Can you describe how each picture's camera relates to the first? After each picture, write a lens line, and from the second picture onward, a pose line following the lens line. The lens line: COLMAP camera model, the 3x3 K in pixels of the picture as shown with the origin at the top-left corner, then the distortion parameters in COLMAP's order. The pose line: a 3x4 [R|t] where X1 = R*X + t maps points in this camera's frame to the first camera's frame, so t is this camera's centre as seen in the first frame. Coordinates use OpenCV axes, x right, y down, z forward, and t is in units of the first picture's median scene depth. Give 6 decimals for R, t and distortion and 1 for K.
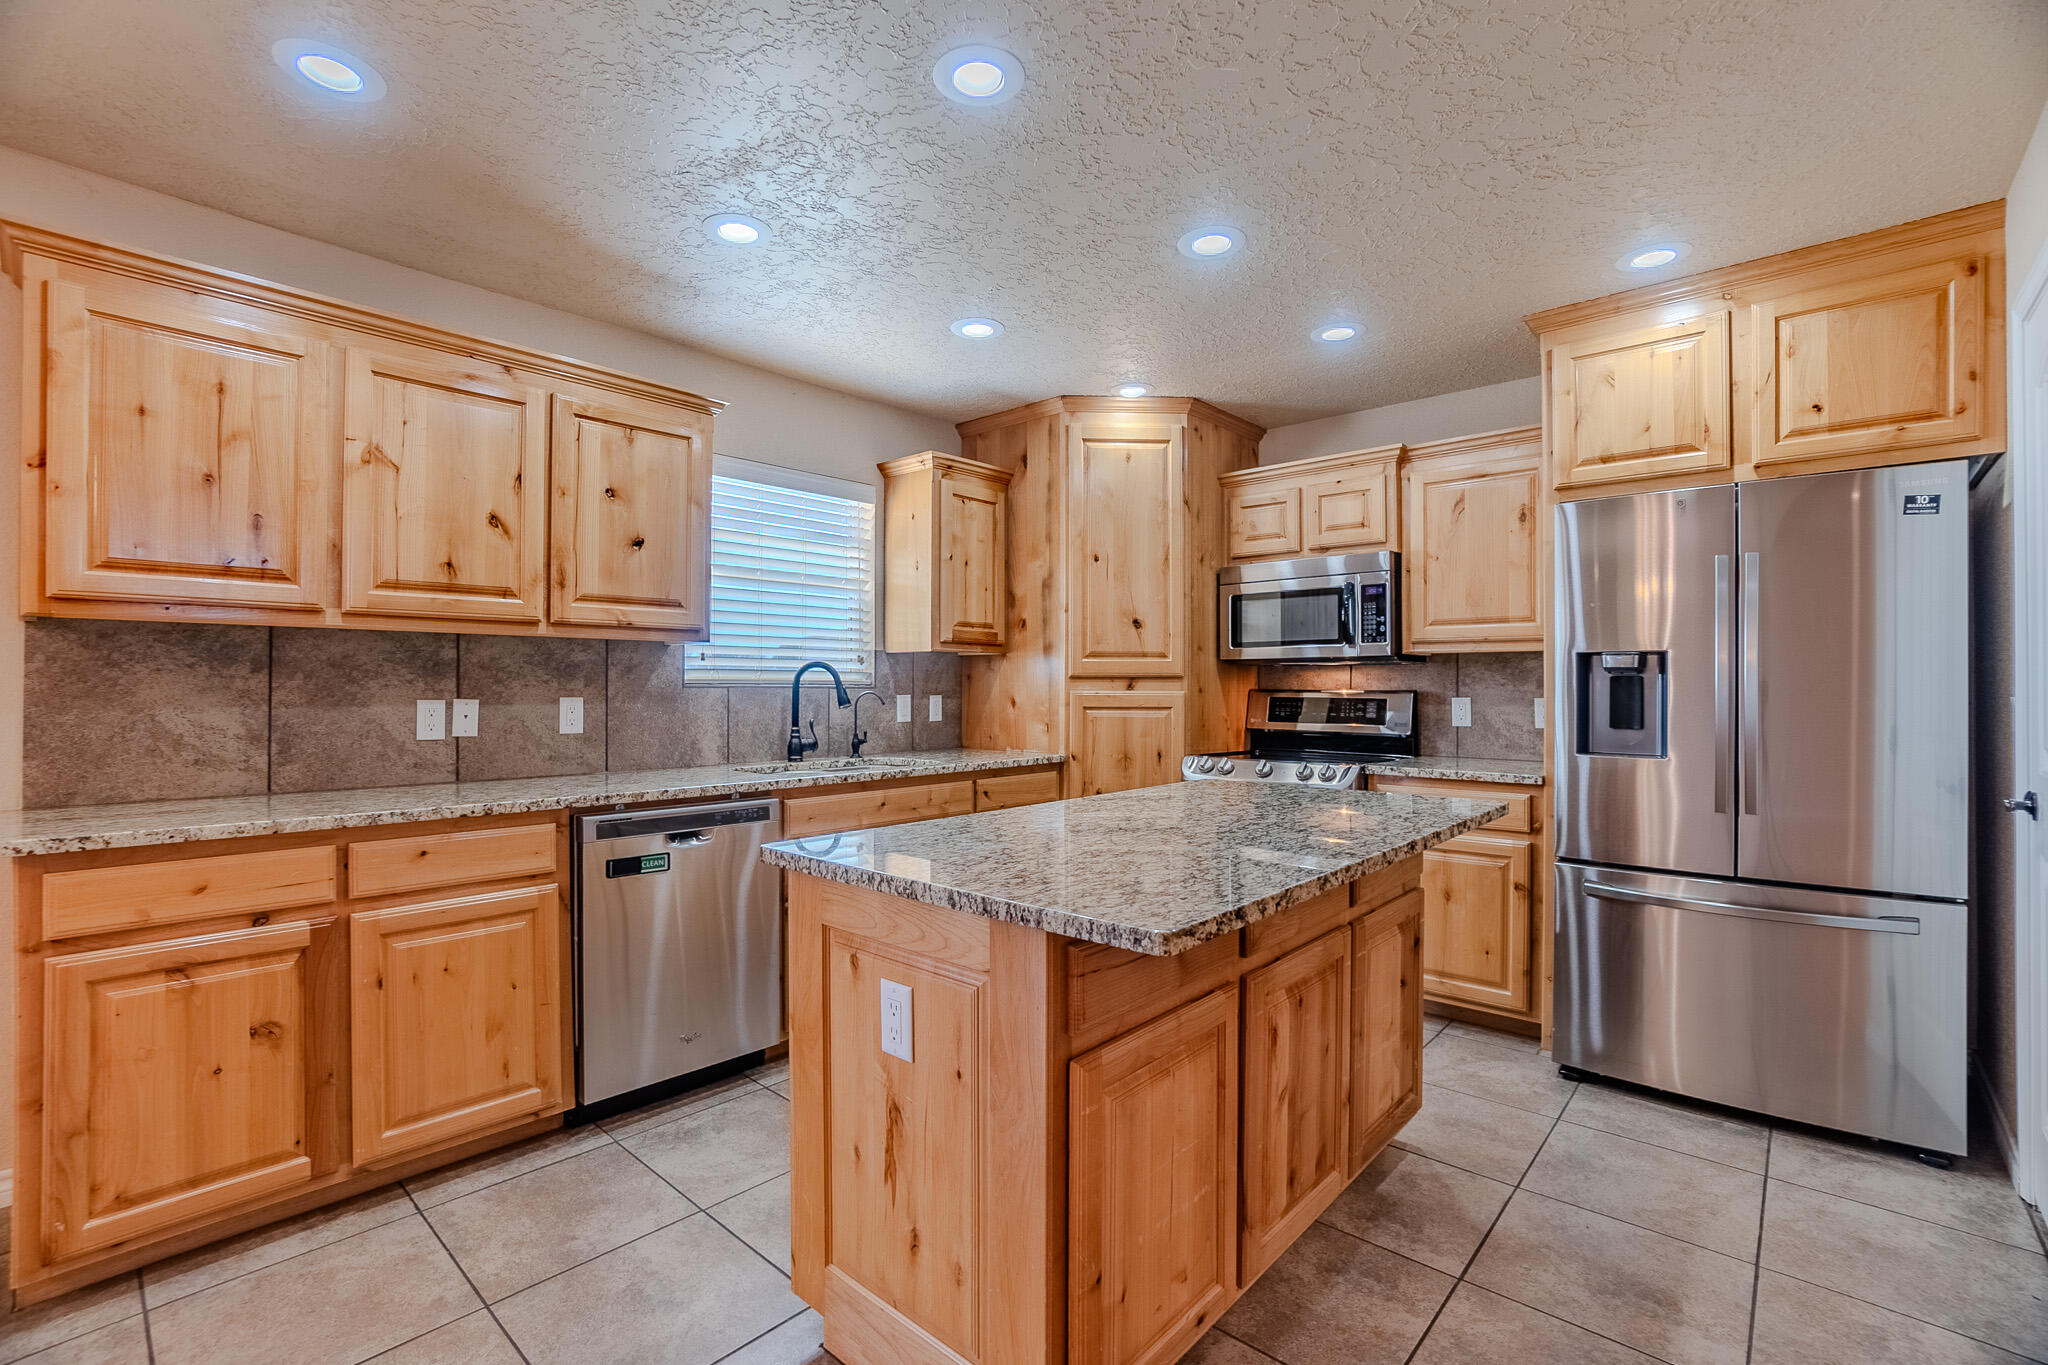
lens RADIAL K [[904.6, 0, 1014.8], [0, 904.6, 682.3], [0, 0, 1]] dist [-0.042883, 0.013759]
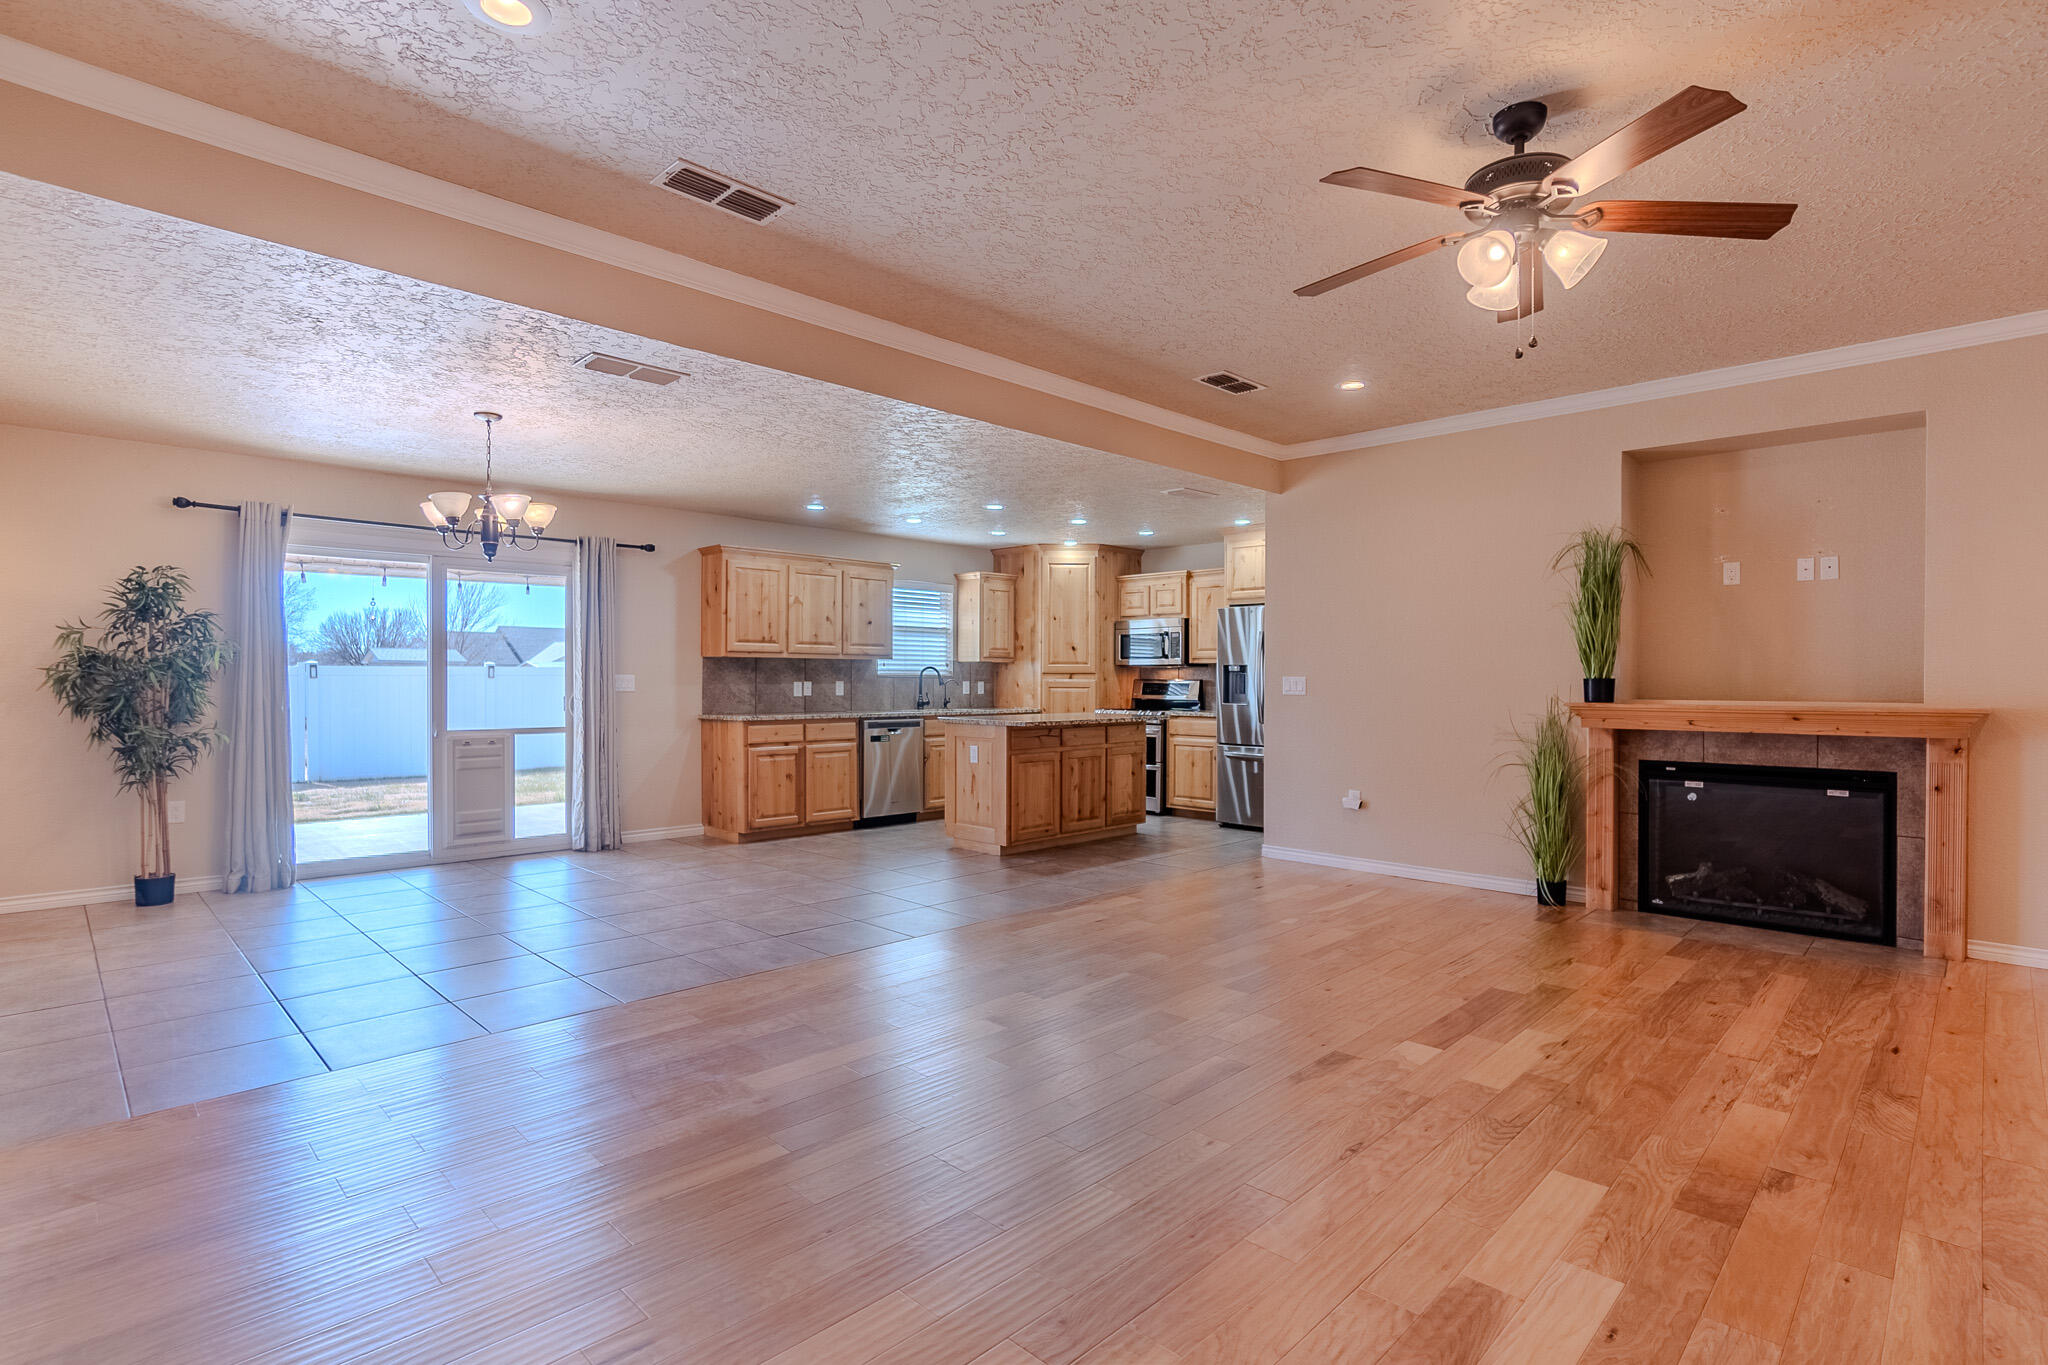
lens RADIAL K [[994.1, 0, 1024.0], [0, 994.1, 682.5], [0, 0, 1]] dist [-0.036785, 0.016839]
pose [[0.999297, 0.002264, -0.037410, 0.150213], [-0.001940, 0.999960, 0.008718, -0.005979], [0.037429, -0.008639, 0.999262, -1.976342]]
